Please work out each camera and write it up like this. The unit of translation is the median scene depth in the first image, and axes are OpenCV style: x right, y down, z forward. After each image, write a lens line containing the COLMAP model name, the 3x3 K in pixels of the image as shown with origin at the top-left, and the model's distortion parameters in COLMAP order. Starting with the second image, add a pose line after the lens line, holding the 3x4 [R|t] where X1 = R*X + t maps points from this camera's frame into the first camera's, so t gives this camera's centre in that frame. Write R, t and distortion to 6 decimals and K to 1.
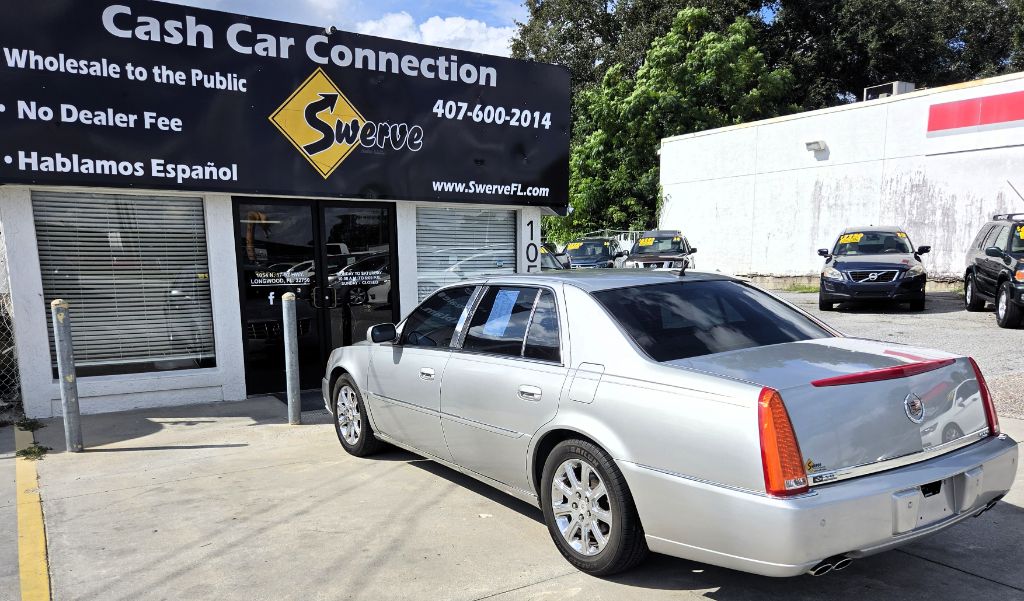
lens RADIAL K [[765.8, 0, 522.2], [0, 765.8, 371.3], [0, 0, 1]] dist [0.060943, -0.047731]
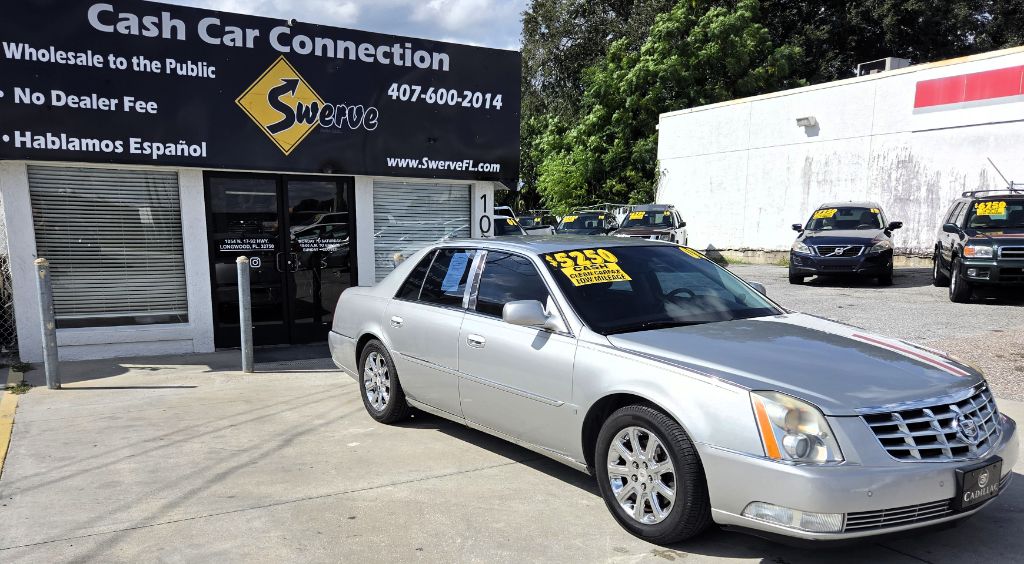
lens RADIAL K [[765.5, 0, 495.1], [0, 765.5, 349.7], [0, 0, 1]] dist [0.057455, -0.041200]
pose [[0.997940, 0.019523, -0.061105, 0.120708], [-0.019099, 0.999789, 0.007507, 0.017299], [0.061239, -0.006324, 0.998103, -0.096553]]
